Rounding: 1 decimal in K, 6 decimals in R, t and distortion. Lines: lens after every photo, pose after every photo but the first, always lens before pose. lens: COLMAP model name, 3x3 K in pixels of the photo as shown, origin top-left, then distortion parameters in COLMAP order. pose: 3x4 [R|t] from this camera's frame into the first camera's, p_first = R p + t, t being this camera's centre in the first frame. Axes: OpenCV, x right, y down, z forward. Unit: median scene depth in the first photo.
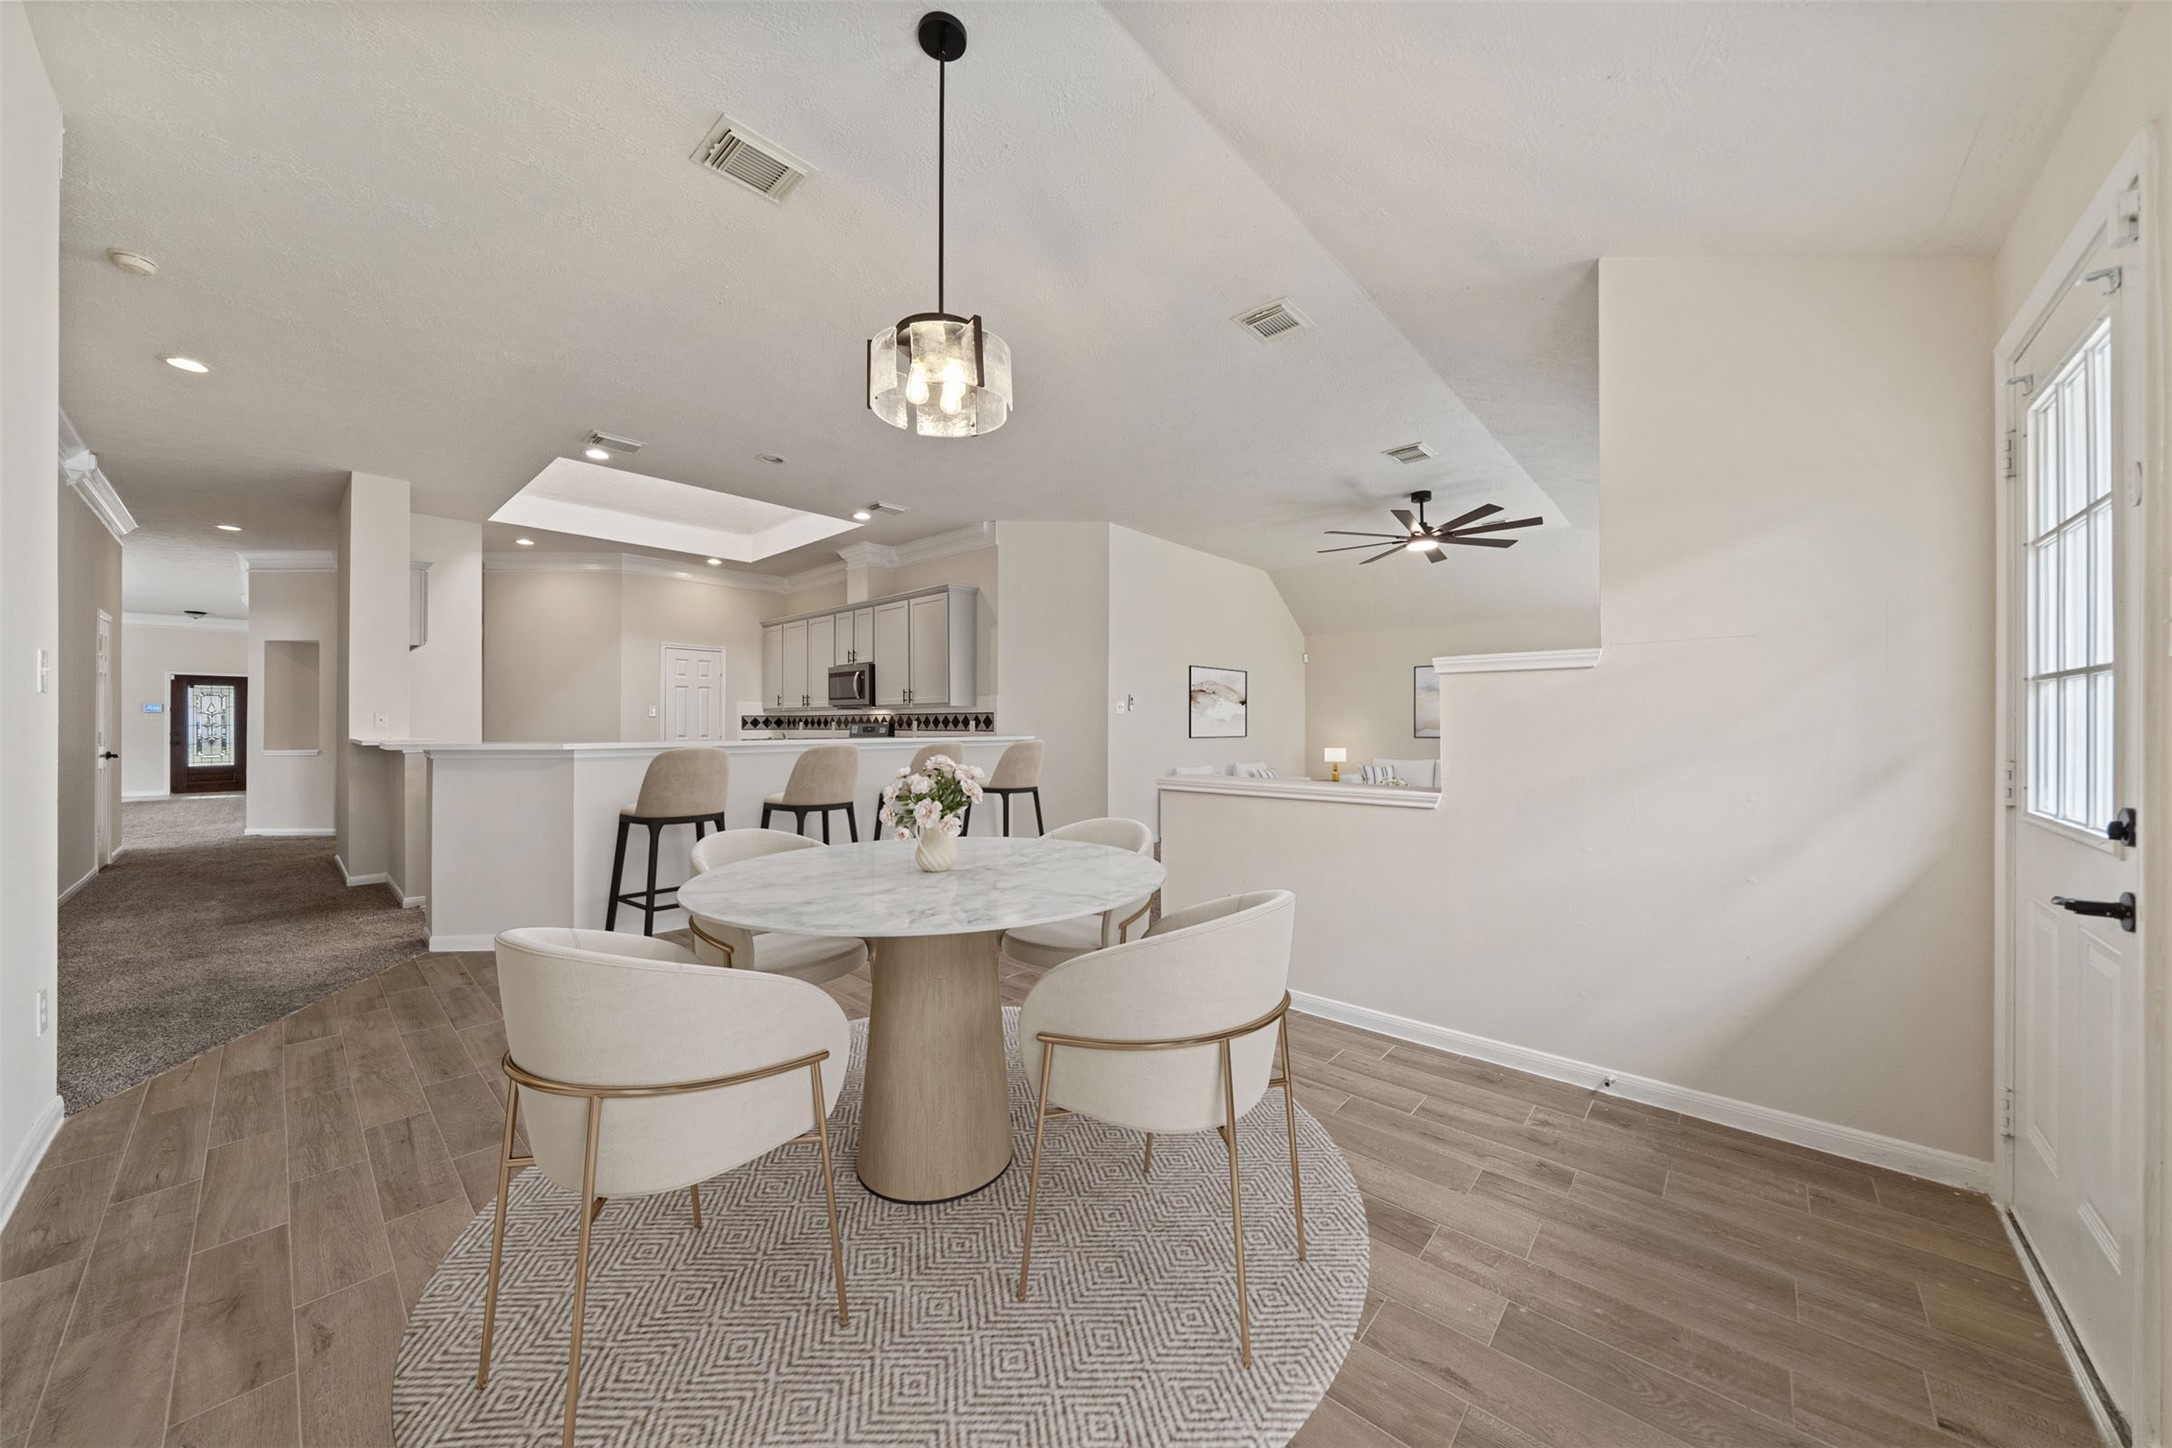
lens RADIAL K [[745.8, 0, 1062.7], [0, 745.8, 725.9], [0, 0, 1]] dist [-0.000844, -0.000012]
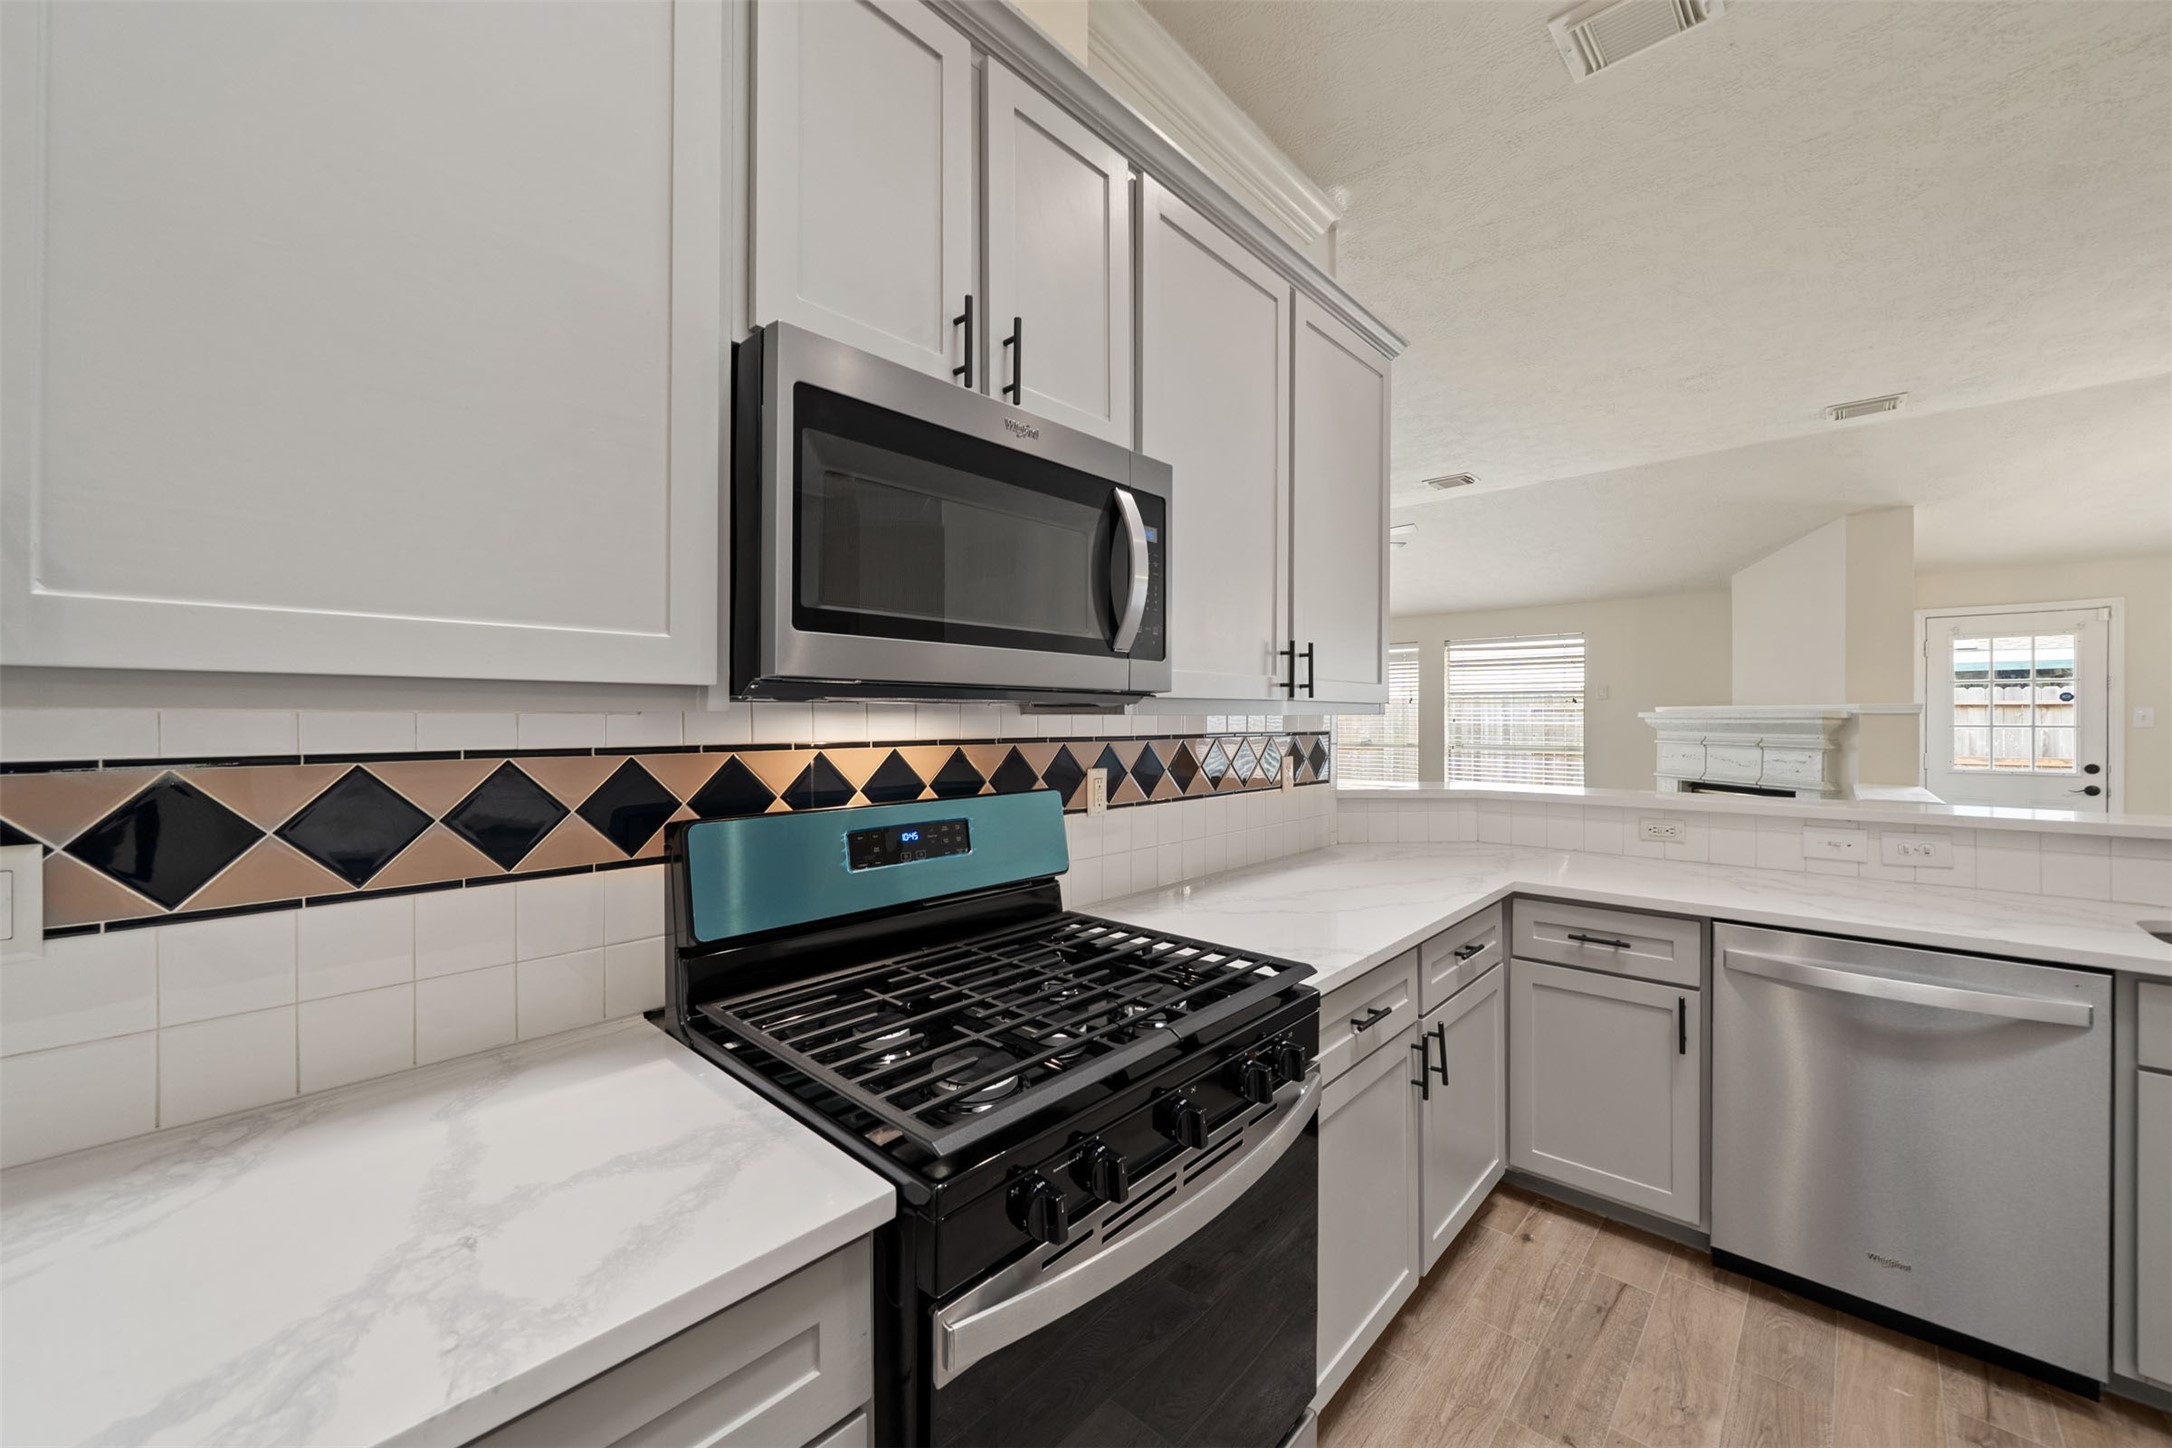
lens RADIAL K [[821.3, 0, 1083.2], [0, 821.3, 718.2], [0, 0, 1]] dist [-0.005395, 0.000551]
pose [[-0.001199, -0.005106, 0.999986, -0.453777], [-0.004962, 0.999975, 0.005100, -0.023772], [-0.999987, -0.004956, -0.001224, 1.006053]]
